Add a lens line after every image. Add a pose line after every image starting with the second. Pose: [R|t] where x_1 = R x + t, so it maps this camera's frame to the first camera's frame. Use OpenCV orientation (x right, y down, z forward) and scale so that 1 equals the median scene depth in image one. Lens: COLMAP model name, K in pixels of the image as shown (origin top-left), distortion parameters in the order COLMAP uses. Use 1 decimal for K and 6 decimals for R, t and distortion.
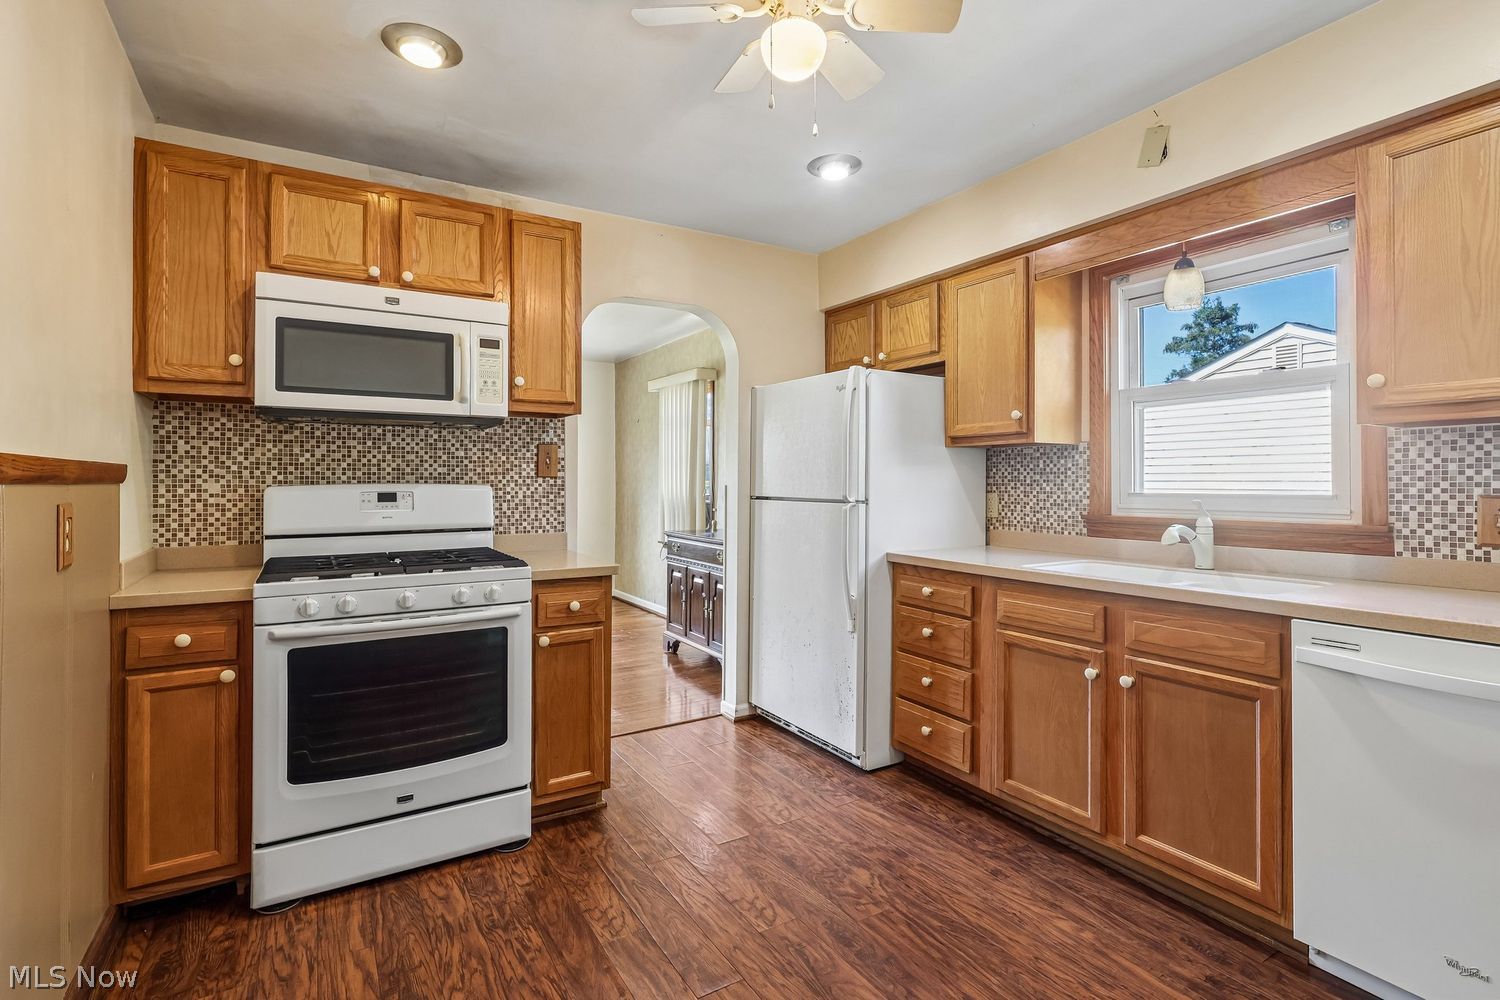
lens RADIAL K [[703.3, 0, 750.2], [0, 703.3, 482.1], [0, 0, 1]] dist [-0.002879, 0.001472]
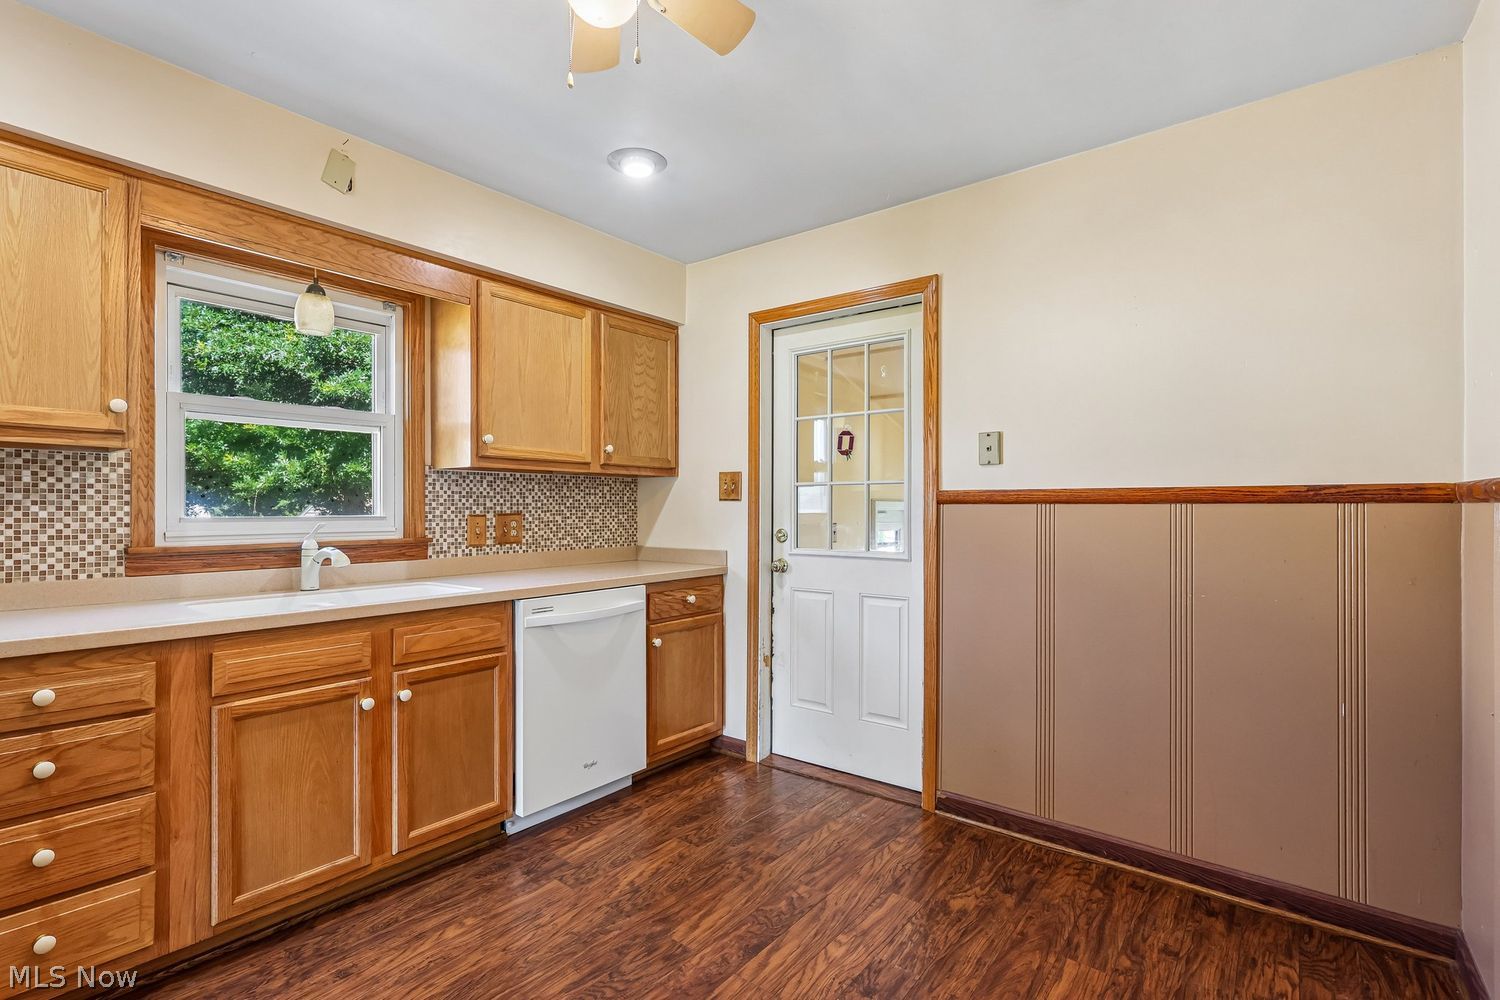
lens RADIAL K [[703.3, 0, 729.2], [0, 703.3, 511.2], [0, 0, 1]] dist [-0.002879, 0.001472]
pose [[-0.335700, -0.002677, 0.941965, -0.547747], [-0.002403, 0.999995, 0.001985, 0.004687], [-0.941966, -0.001597, -0.335705, 0.794032]]
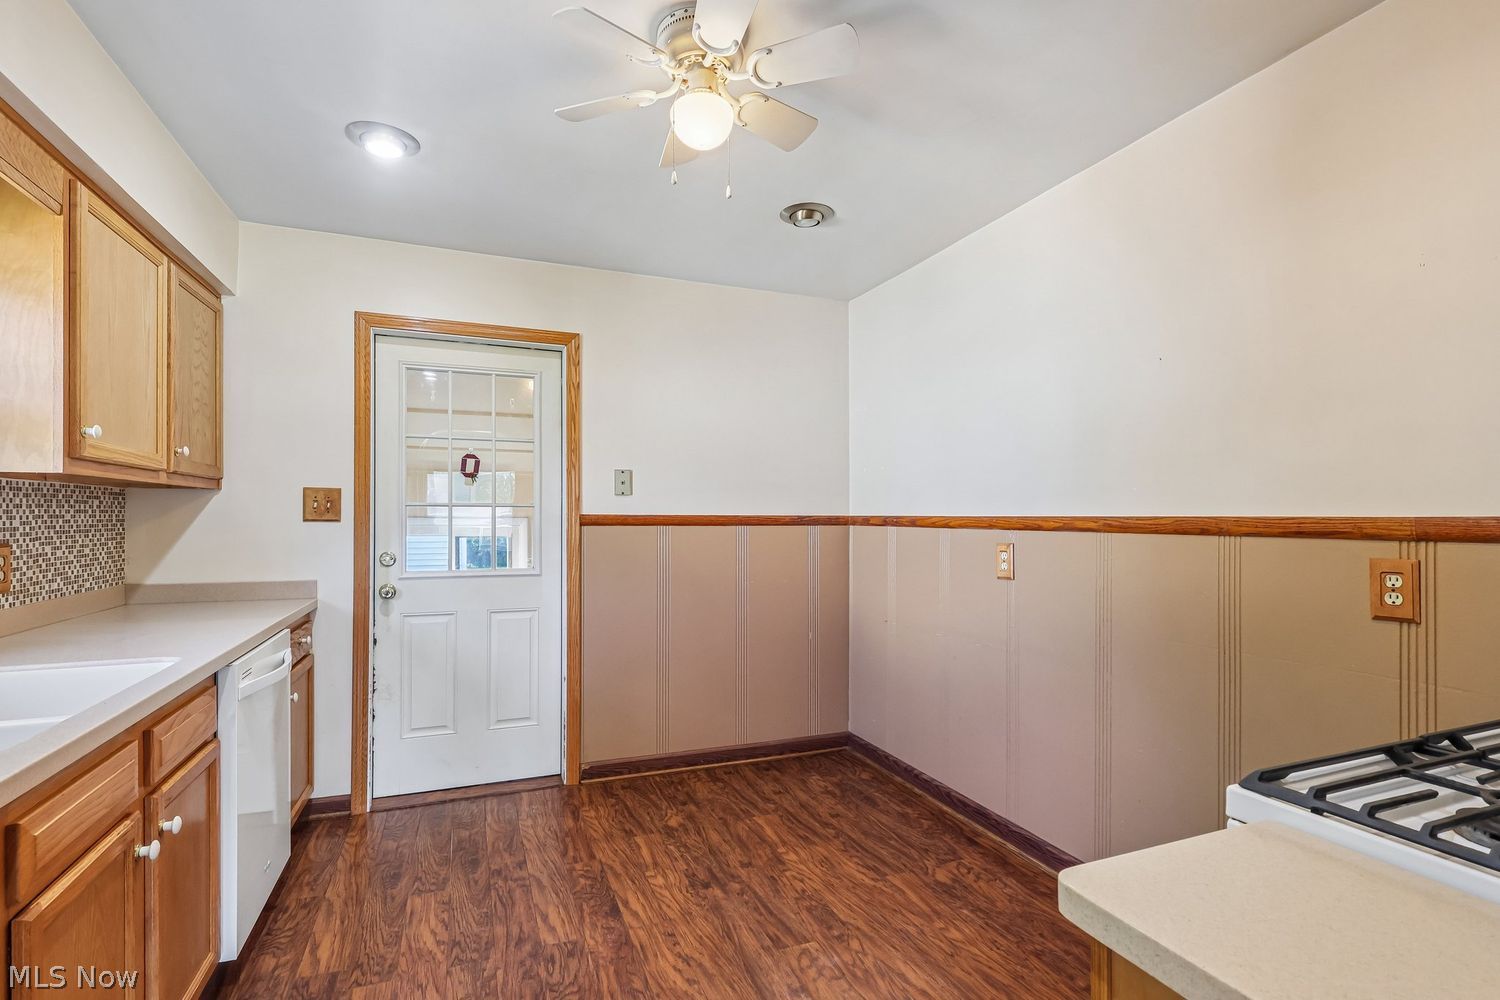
lens RADIAL K [[703.3, 0, 752.8], [0, 703.3, 512.0], [0, 0, 1]] dist [-0.002879, 0.001472]
pose [[-0.985719, 0.000900, 0.168399, -0.145443], [-0.000965, 0.999939, -0.010992, -0.017437], [-0.168398, -0.010998, -0.985658, 1.396248]]
